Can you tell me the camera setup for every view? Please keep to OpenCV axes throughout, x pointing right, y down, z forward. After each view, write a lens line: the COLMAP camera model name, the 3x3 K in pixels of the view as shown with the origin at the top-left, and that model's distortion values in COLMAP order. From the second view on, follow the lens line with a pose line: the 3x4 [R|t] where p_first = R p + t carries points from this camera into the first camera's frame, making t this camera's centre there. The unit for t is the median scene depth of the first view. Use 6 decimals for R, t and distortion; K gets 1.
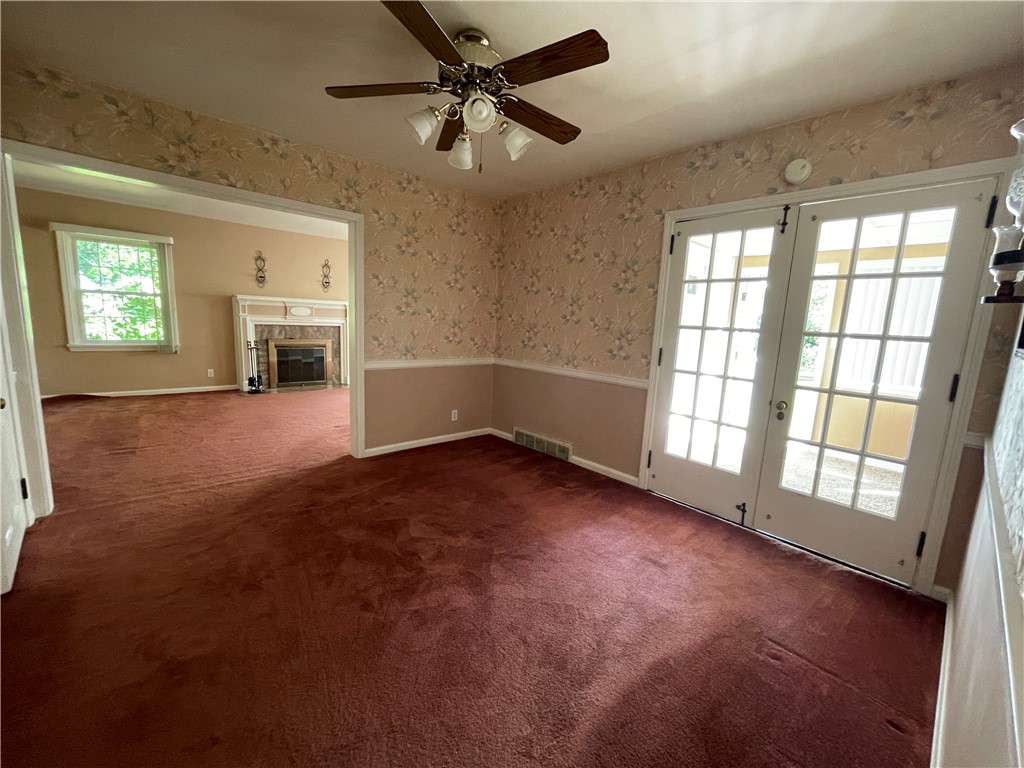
lens RADIAL K [[414.5, 0, 512.0], [0, 414.5, 384.0], [0, 0, 1]] dist [-0.002330, -0.001019]
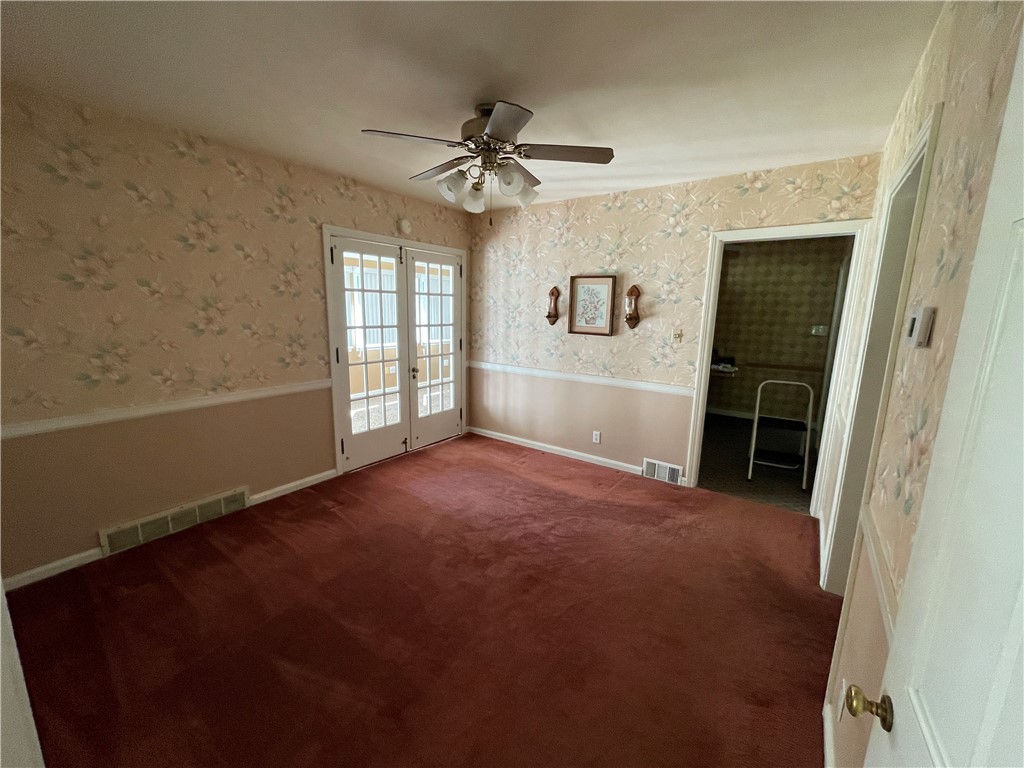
lens RADIAL K [[414.5, 0, 512.0], [0, 414.5, 384.0], [0, 0, 1]] dist [-0.002330, -0.001019]
pose [[-0.213836, -0.230395, 0.949311, -0.476447], [0.118692, 0.958462, 0.259352, -0.130574], [-0.969632, 0.168134, -0.177607, 0.434356]]
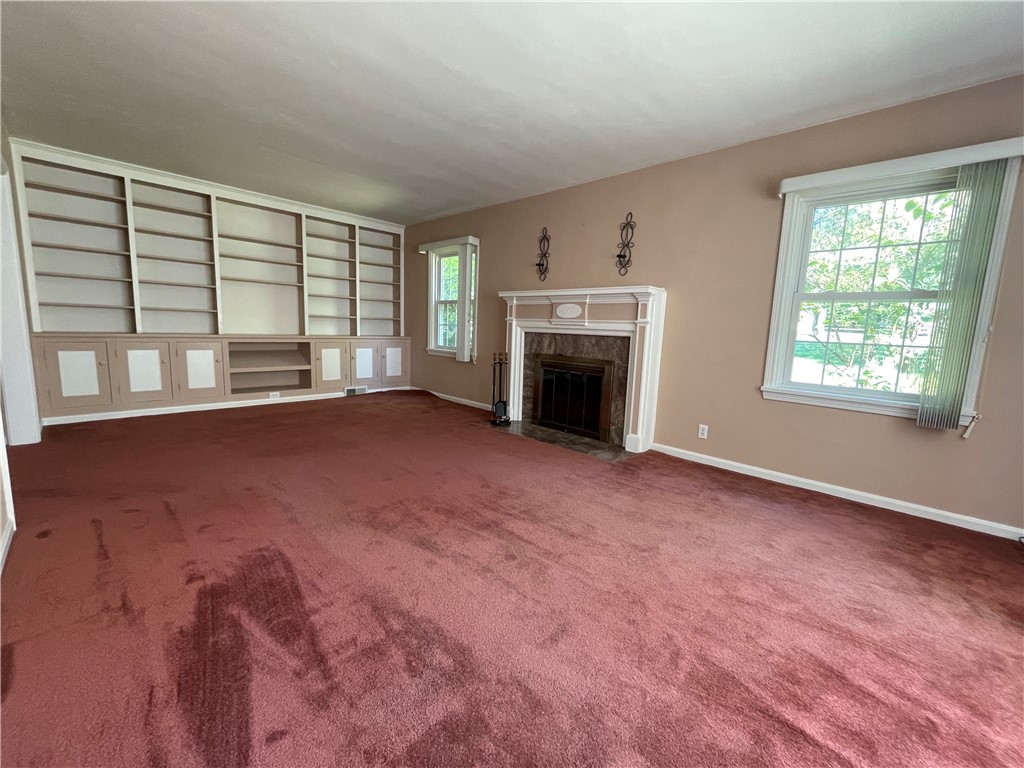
lens RADIAL K [[414.5, 0, 512.0], [0, 414.5, 384.0], [0, 0, 1]] dist [-0.002330, -0.001019]
pose [[0.065408, 0.090975, -0.993703, 0.123599], [-0.189870, 0.978776, 0.077111, -0.125604], [0.979628, 0.183631, 0.081293, 1.103304]]
